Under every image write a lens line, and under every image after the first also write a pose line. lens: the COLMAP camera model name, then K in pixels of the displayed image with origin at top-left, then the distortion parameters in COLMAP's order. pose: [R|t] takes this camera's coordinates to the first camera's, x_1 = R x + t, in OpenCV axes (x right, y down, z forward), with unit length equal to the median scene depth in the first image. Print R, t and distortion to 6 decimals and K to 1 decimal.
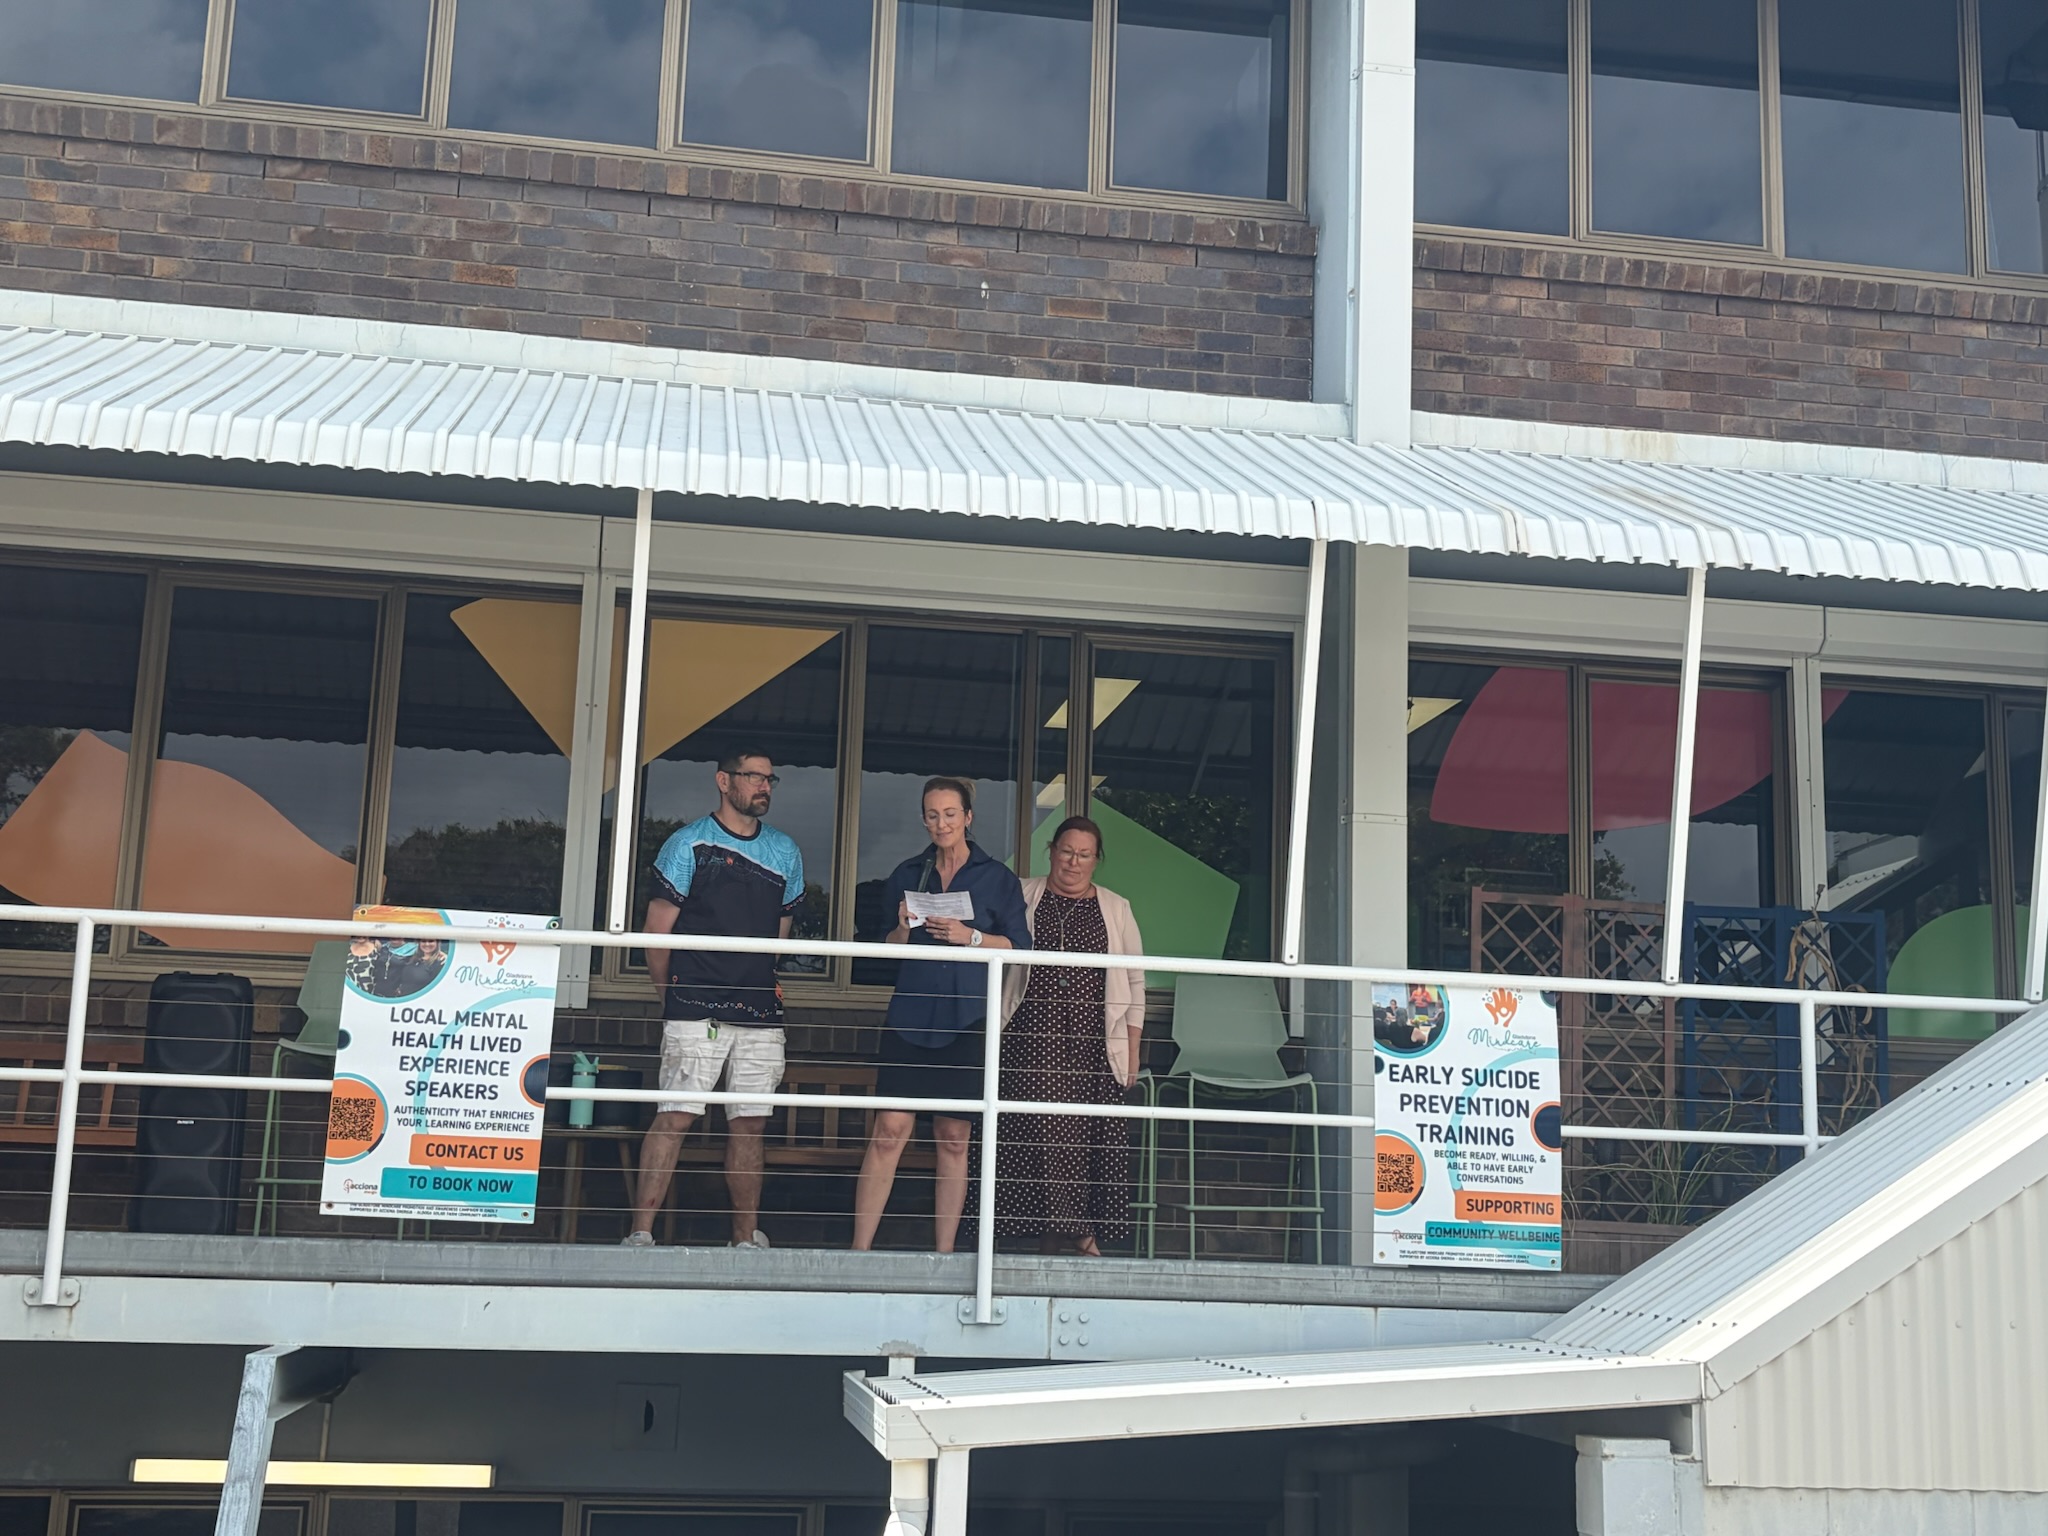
lens RADIAL K [[2431.1, 0, 1030.2], [0, 2431.1, 752.4], [0, 0, 1]] dist [0.102410, 0.000000]
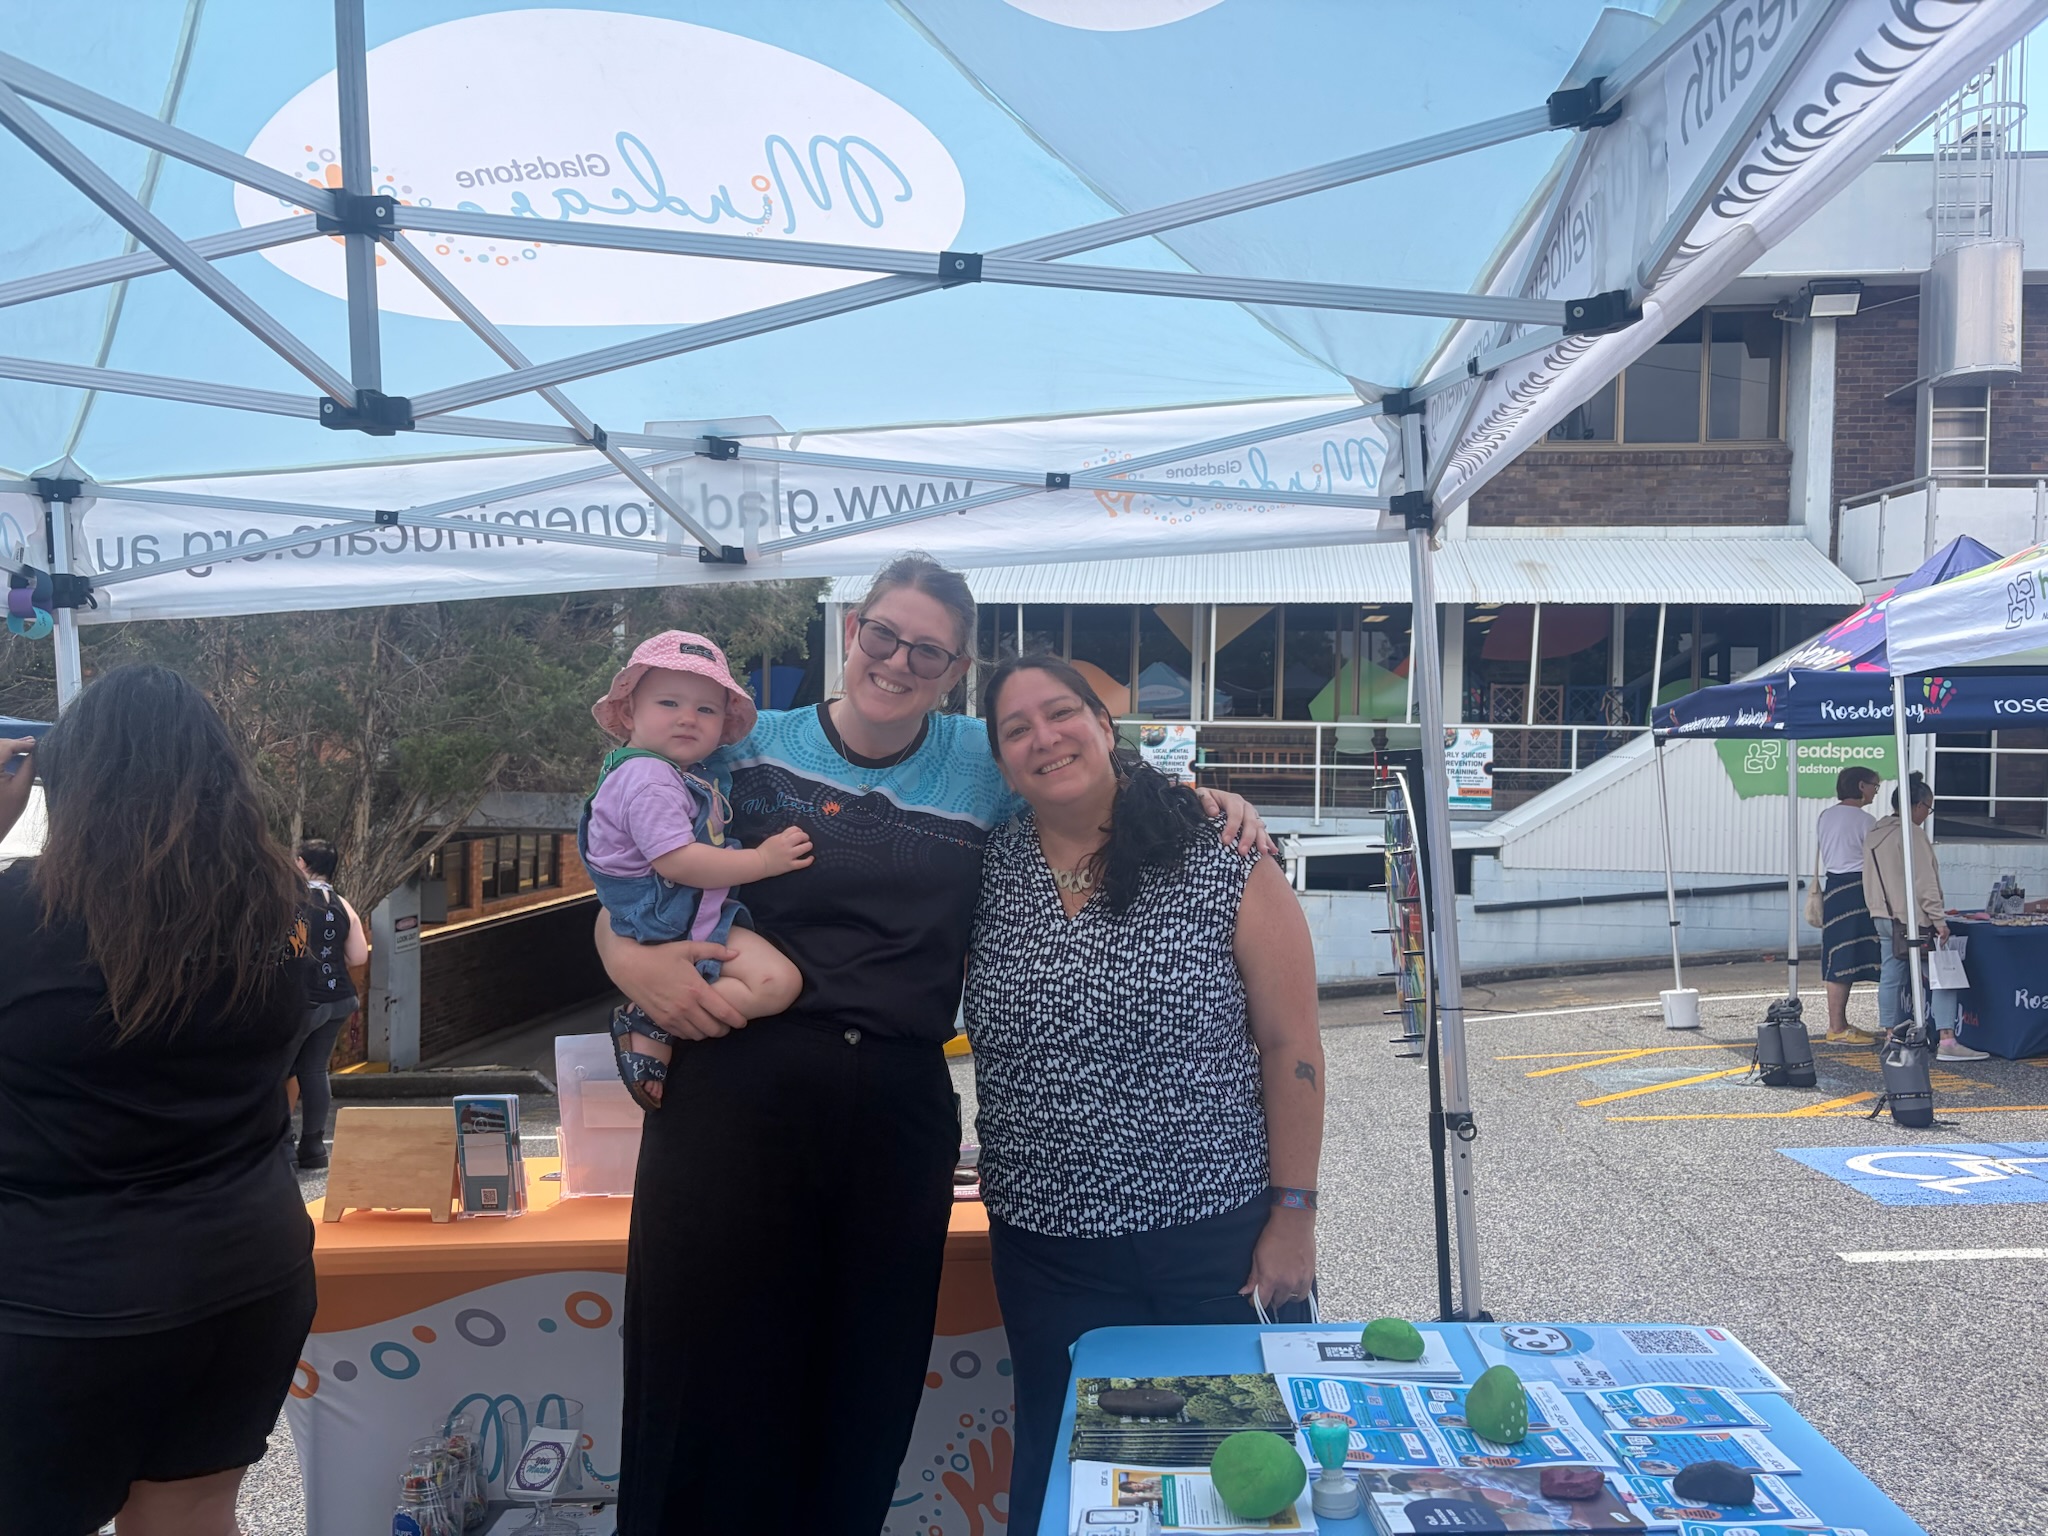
lens RADIAL K [[1562.8, 0, 1010.6], [0, 1562.8, 760.2], [0, 0, 1]] dist [0.045452, -0.009694]
pose [[0.961545, -0.011051, -0.274426, 0.186452], [0.066285, 0.978991, 0.192827, -0.349271], [0.266529, -0.203602, 0.942076, -1.327787]]
